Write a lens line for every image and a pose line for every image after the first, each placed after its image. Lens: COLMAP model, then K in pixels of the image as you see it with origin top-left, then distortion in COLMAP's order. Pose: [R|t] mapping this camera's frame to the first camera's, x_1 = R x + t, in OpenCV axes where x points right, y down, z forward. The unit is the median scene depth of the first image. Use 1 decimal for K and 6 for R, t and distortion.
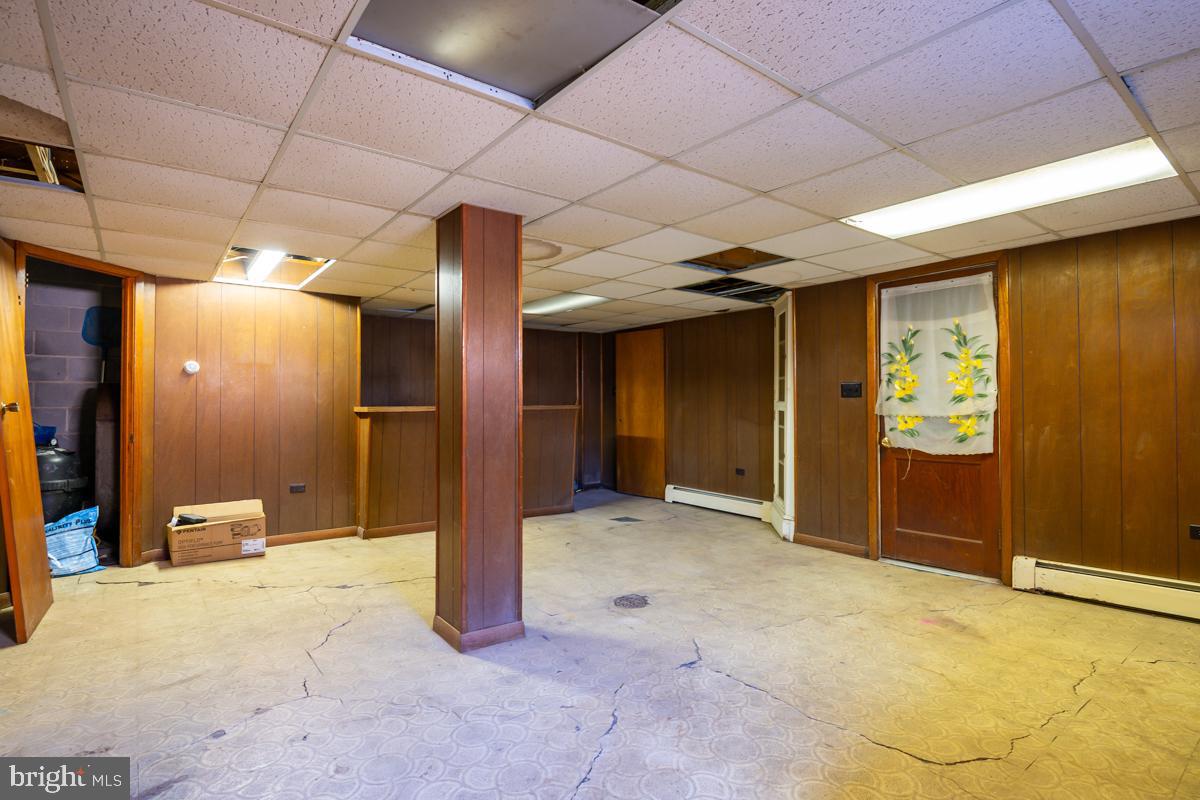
lens RADIAL K [[586.2, 0, 592.1], [0, 586.2, 408.4], [0, 0, 1]] dist [-0.001549, -0.000688]
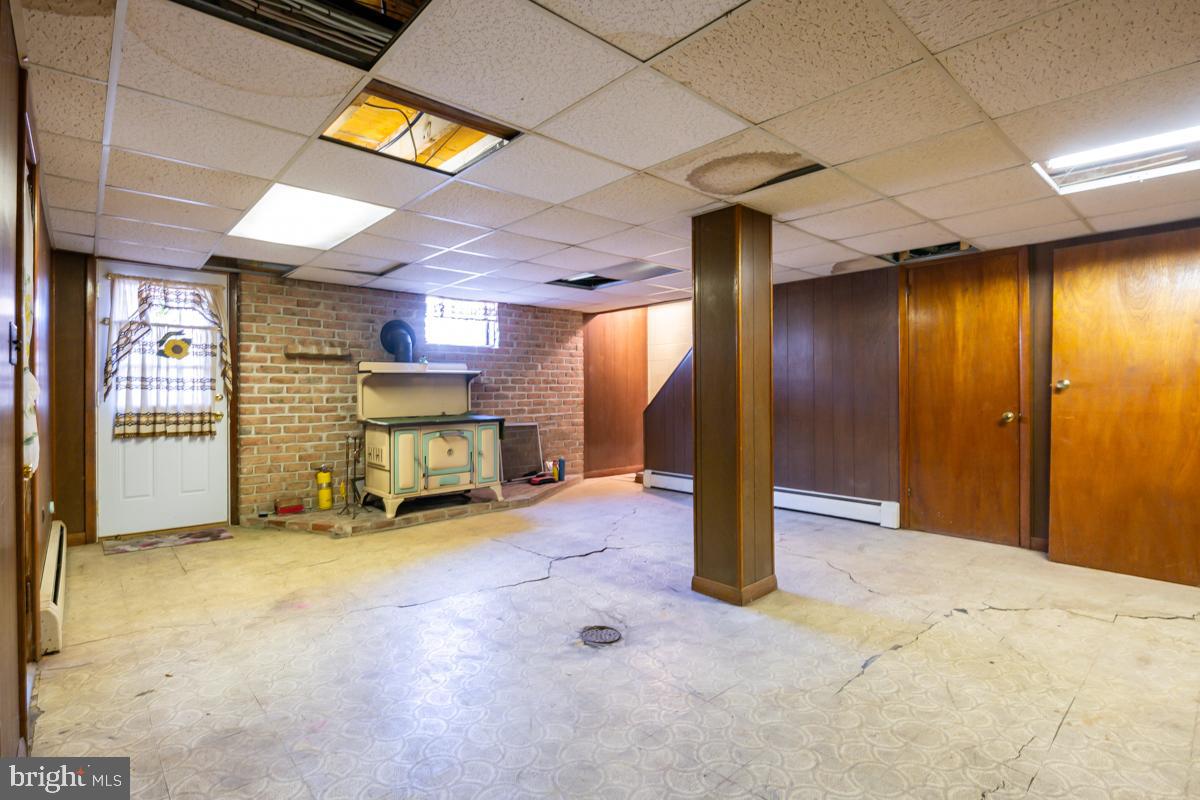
lens RADIAL K [[586.2, 0, 592.1], [0, 586.2, 408.4], [0, 0, 1]] dist [-0.001549, -0.000688]
pose [[-0.997845, 0.012688, -0.064374, 0.129023], [0.010451, 0.999334, 0.034961, -0.002395], [0.064775, 0.034213, -0.997313, 1.847026]]
